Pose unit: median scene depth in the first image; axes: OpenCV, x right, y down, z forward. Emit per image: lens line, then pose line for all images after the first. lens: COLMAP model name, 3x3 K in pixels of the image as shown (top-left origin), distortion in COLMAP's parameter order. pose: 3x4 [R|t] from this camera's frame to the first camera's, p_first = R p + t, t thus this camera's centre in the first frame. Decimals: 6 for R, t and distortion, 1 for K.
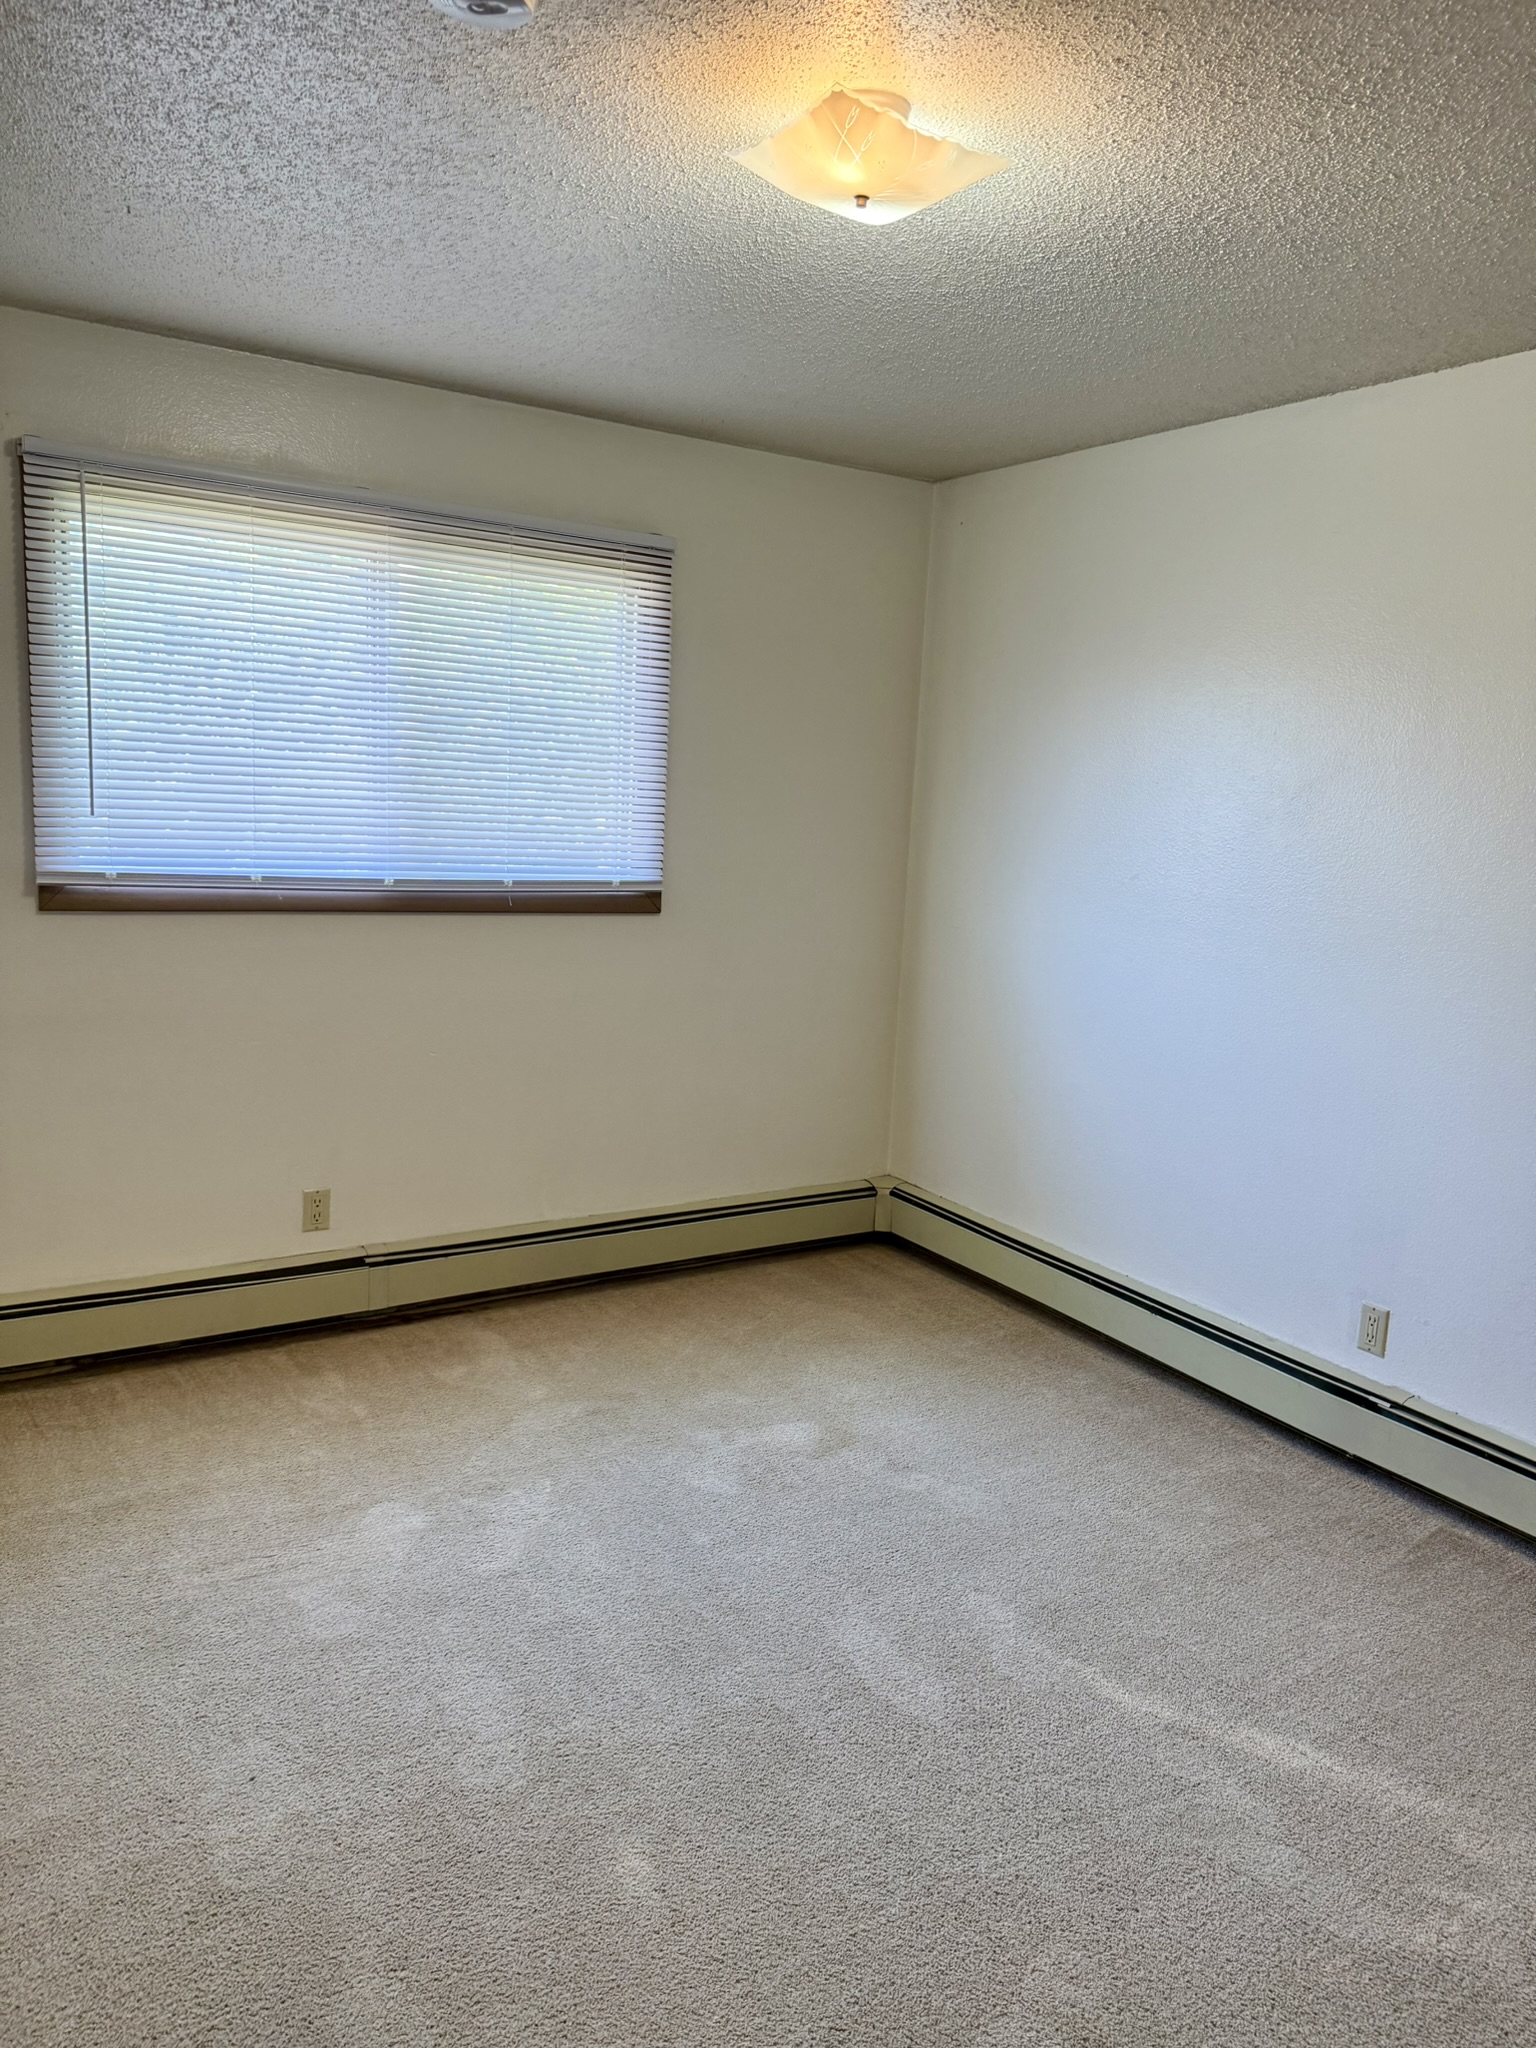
lens RADIAL K [[1451.0, 0, 772.2], [0, 1451.0, 1026.9], [0, 0, 1]] dist [0.008702, -0.005010]
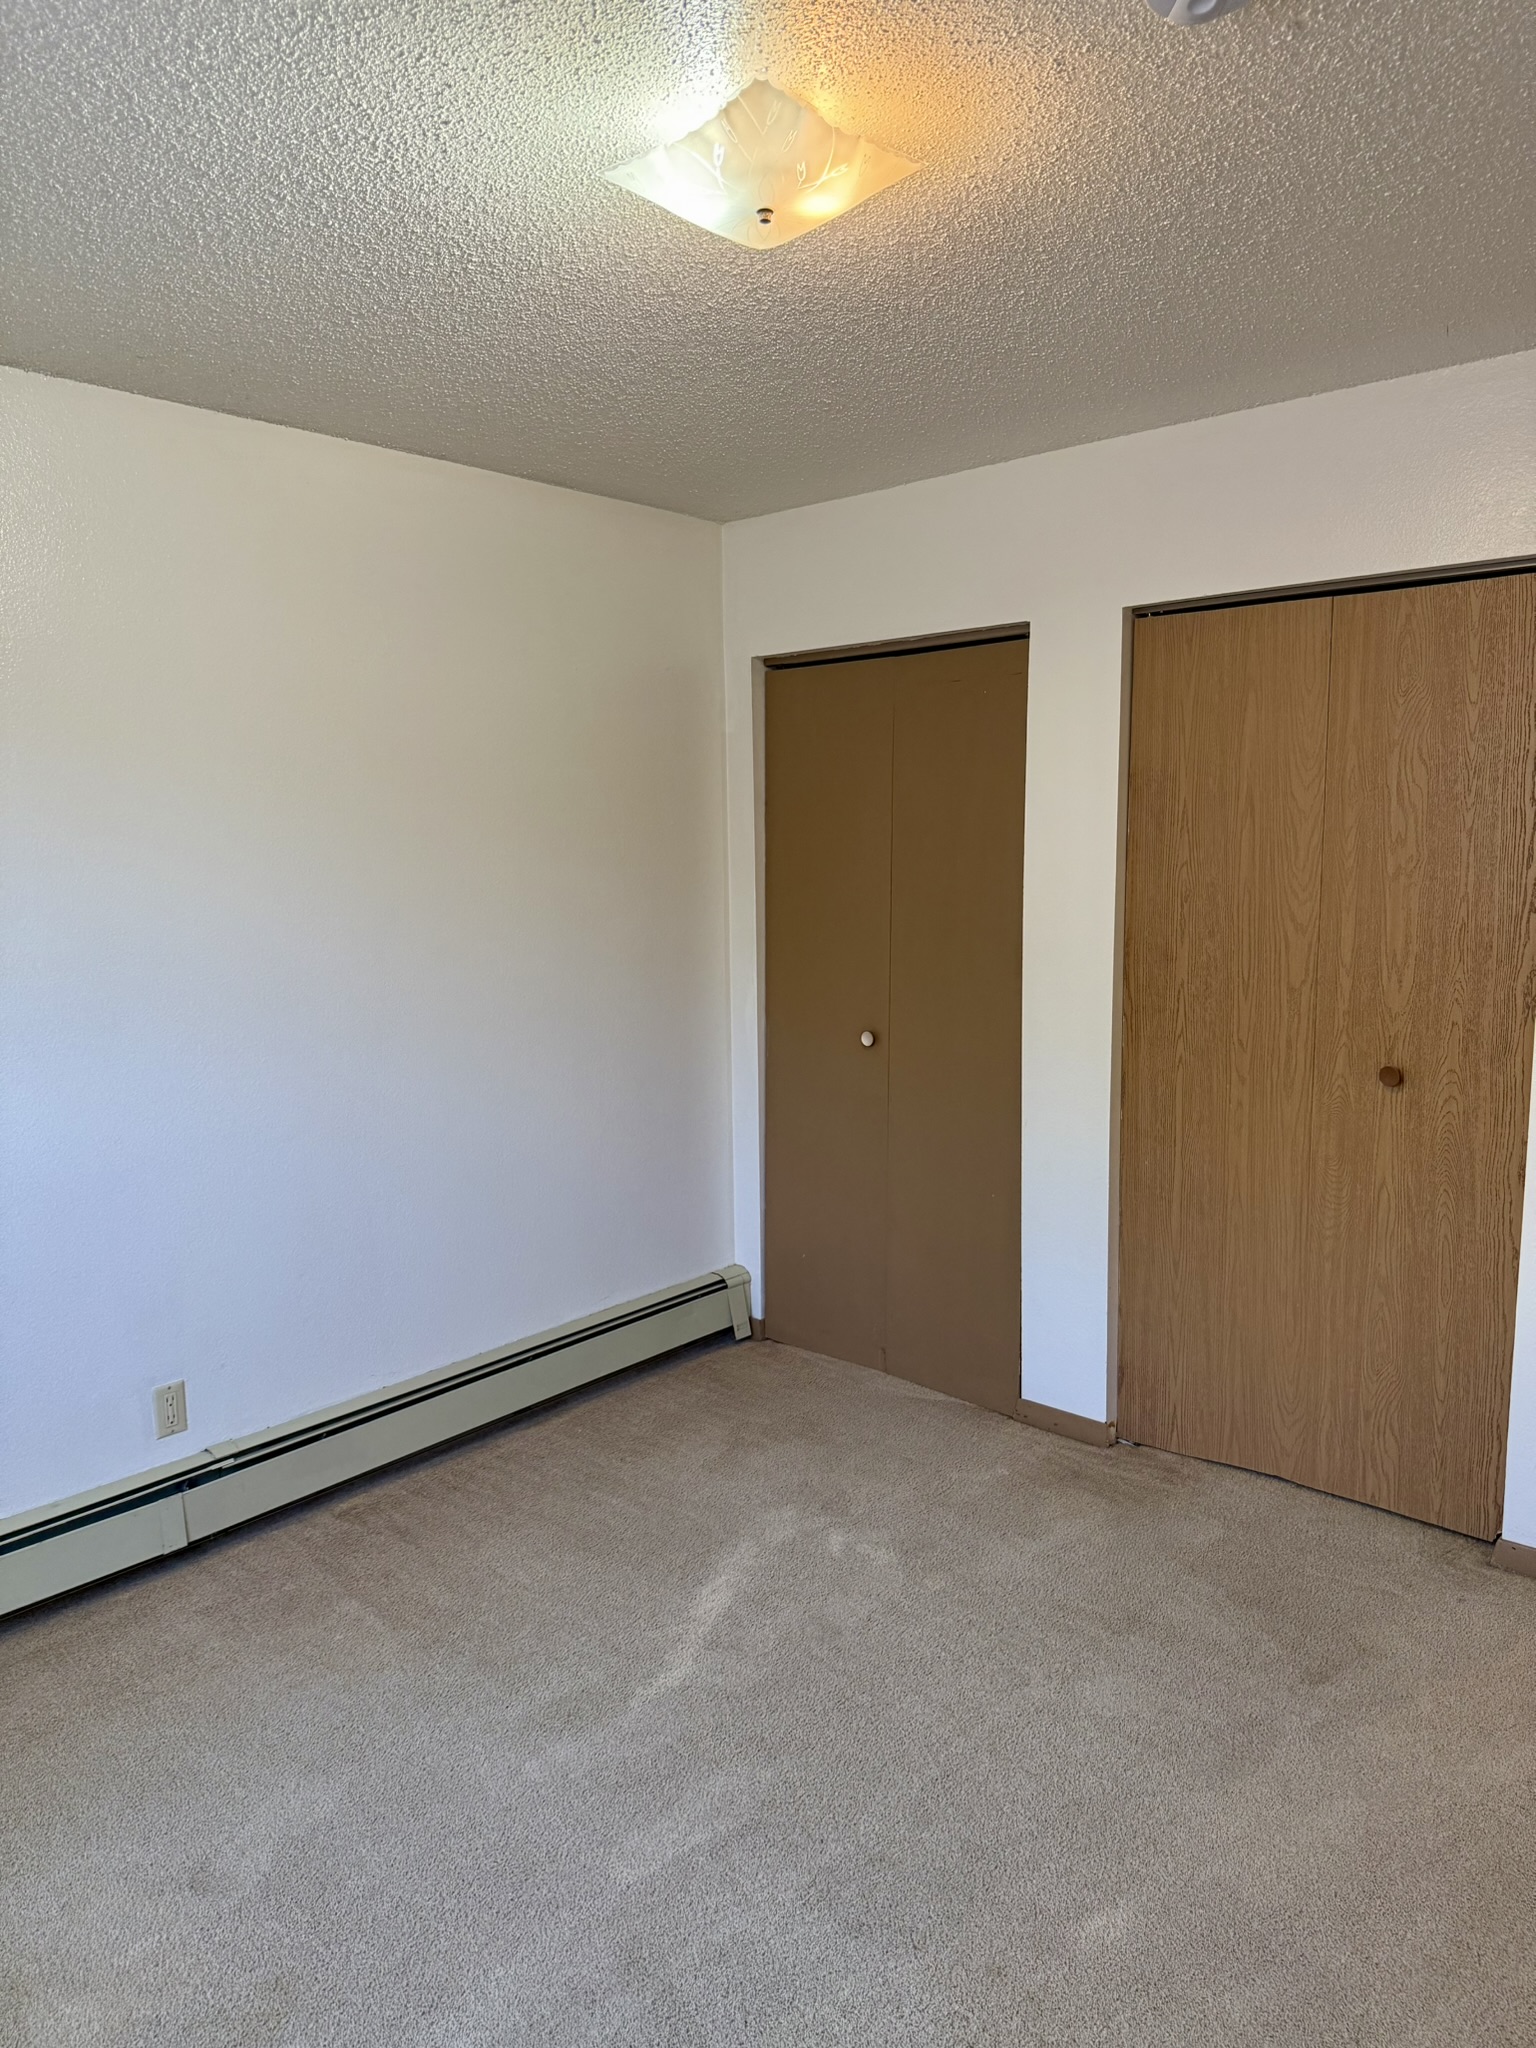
lens RADIAL K [[1451.0, 0, 771.5], [0, 1451.0, 1019.8], [0, 0, 1]] dist [0.008702, -0.005010]
pose [[-0.274028, -0.168714, 0.946807, -0.549191], [0.162621, 0.962187, 0.218520, -0.178950], [-0.947873, 0.213852, -0.236230, 0.820247]]
